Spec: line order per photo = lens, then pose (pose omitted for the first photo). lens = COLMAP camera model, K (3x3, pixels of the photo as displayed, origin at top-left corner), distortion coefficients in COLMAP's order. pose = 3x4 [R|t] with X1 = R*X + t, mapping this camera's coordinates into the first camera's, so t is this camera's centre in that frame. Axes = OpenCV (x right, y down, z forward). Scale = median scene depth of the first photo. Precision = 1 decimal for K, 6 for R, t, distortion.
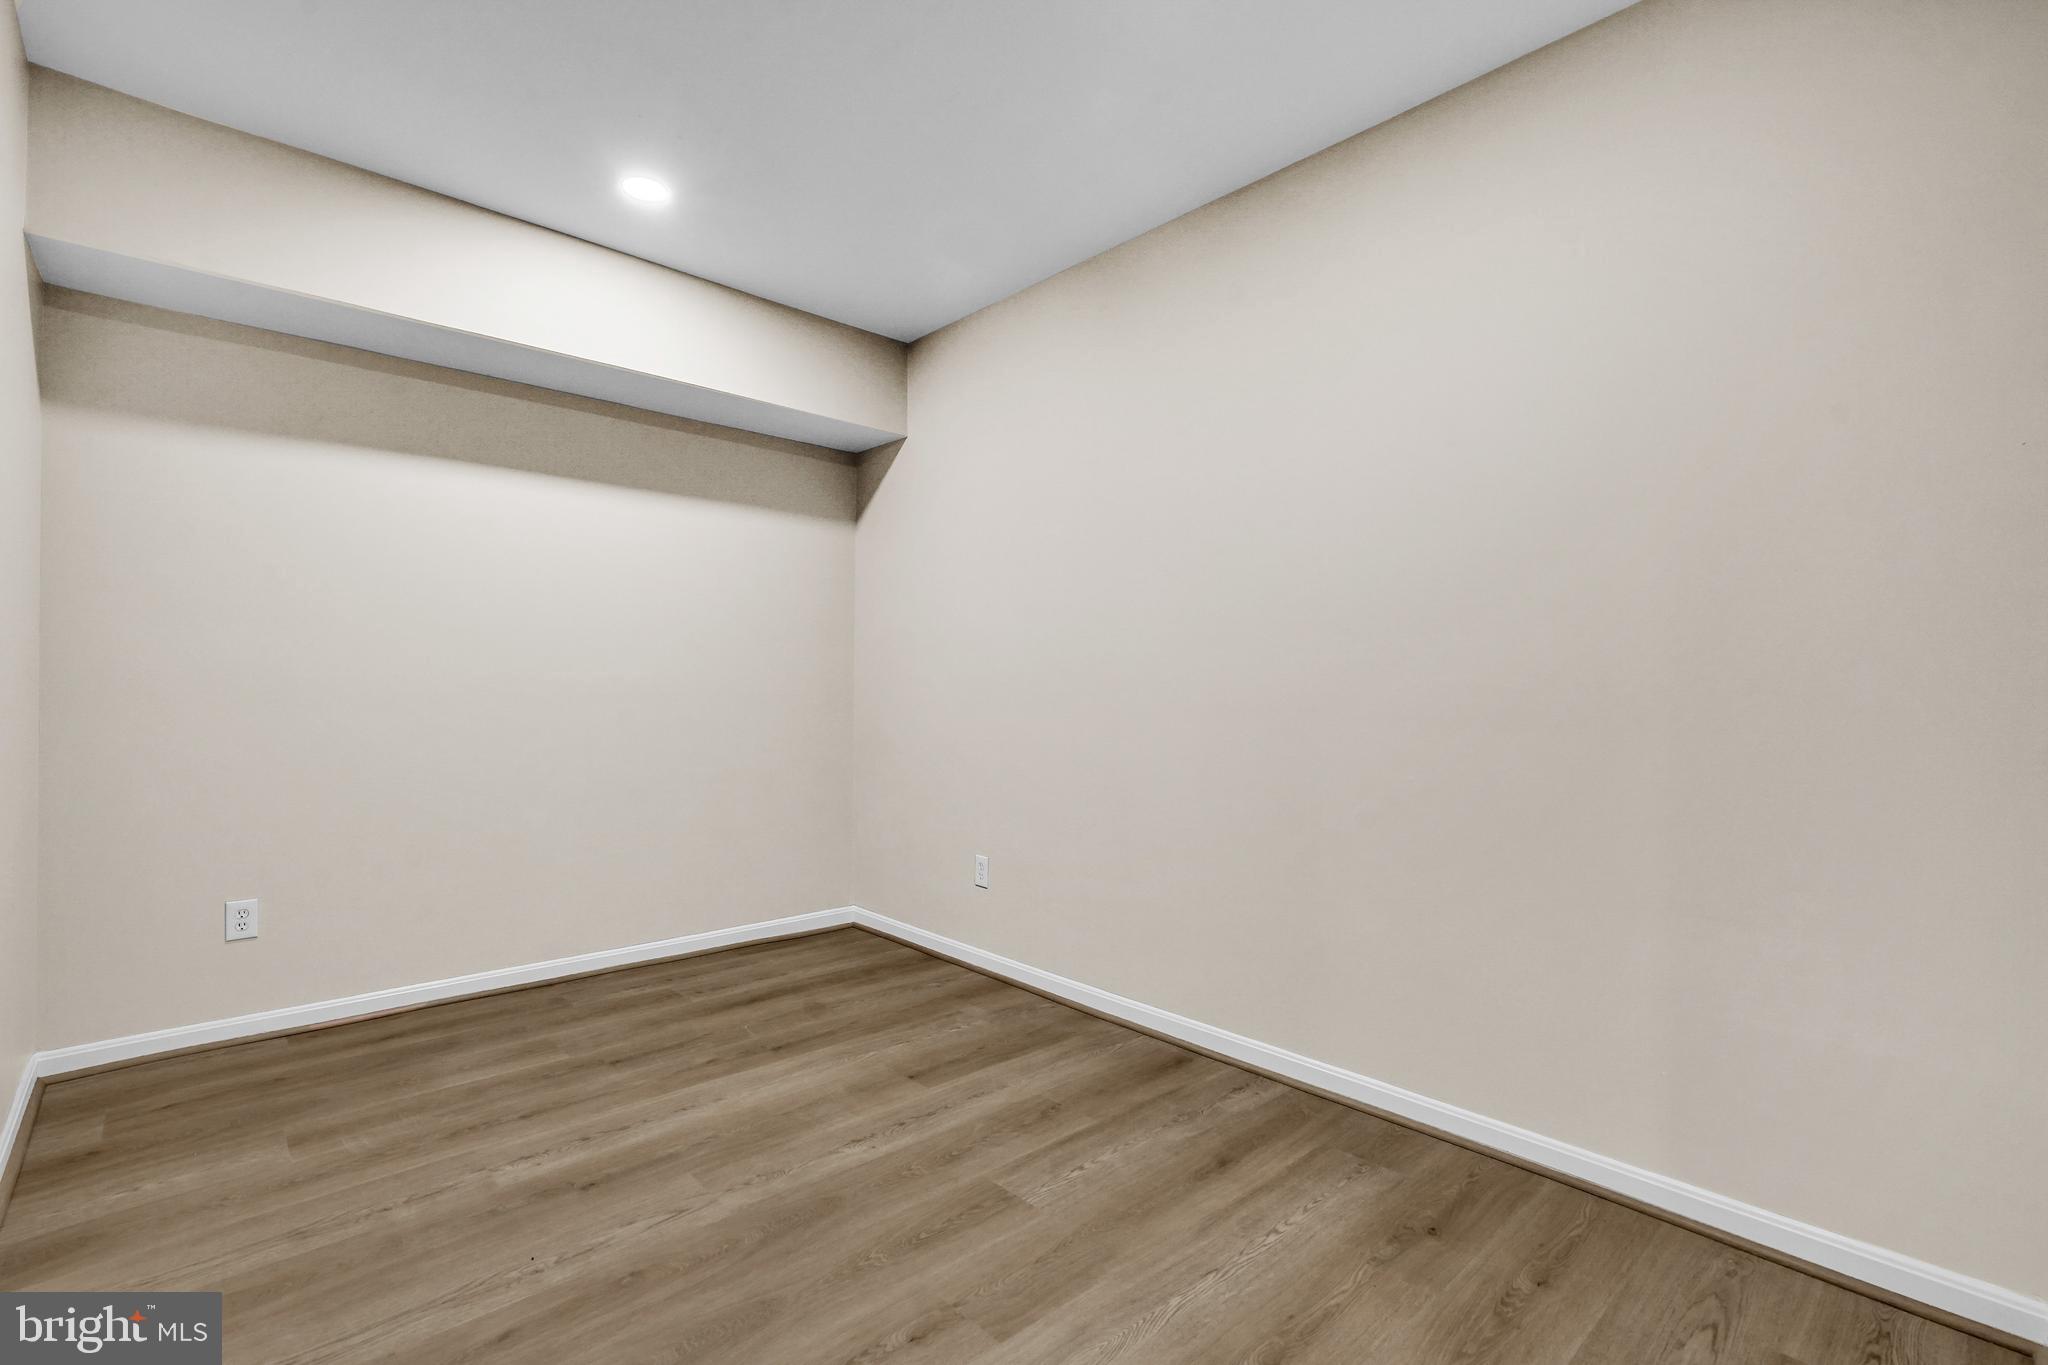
lens RADIAL K [[934.7, 0, 1024.0], [0, 934.7, 682.5], [0, 0, 1]] dist [-0.002388, 0.000250]
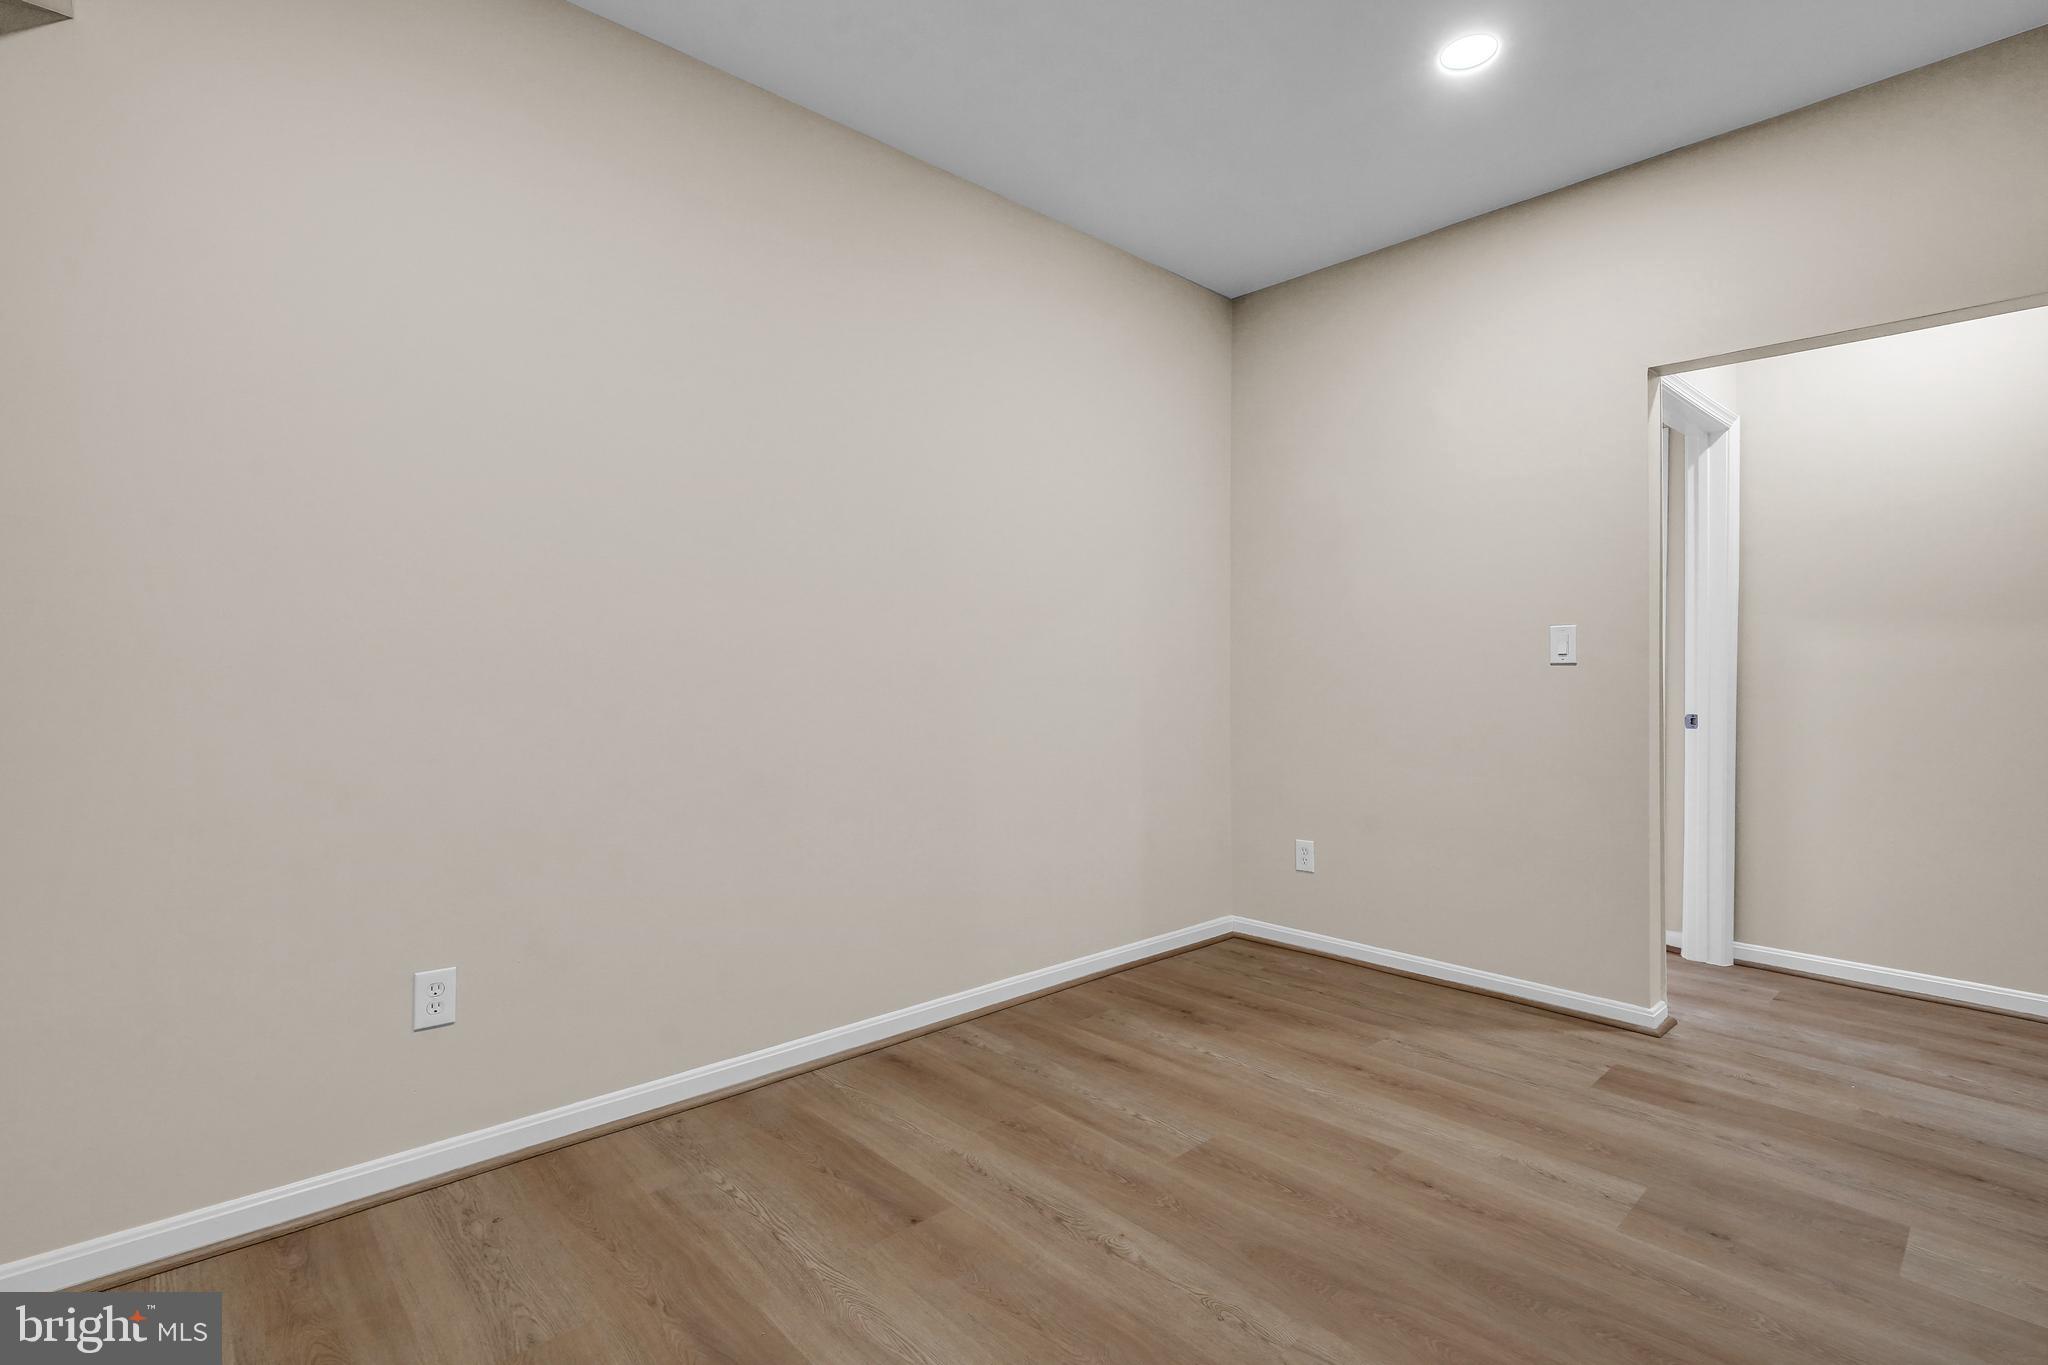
lens RADIAL K [[934.7, 0, 1024.0], [0, 934.7, 682.5], [0, 0, 1]] dist [-0.002388, 0.000250]
pose [[0.009270, -0.019785, 0.999761, -0.906881], [-0.009776, 0.999755, 0.019876, 0.006617], [-0.999909, -0.009958, 0.009074, 1.026703]]
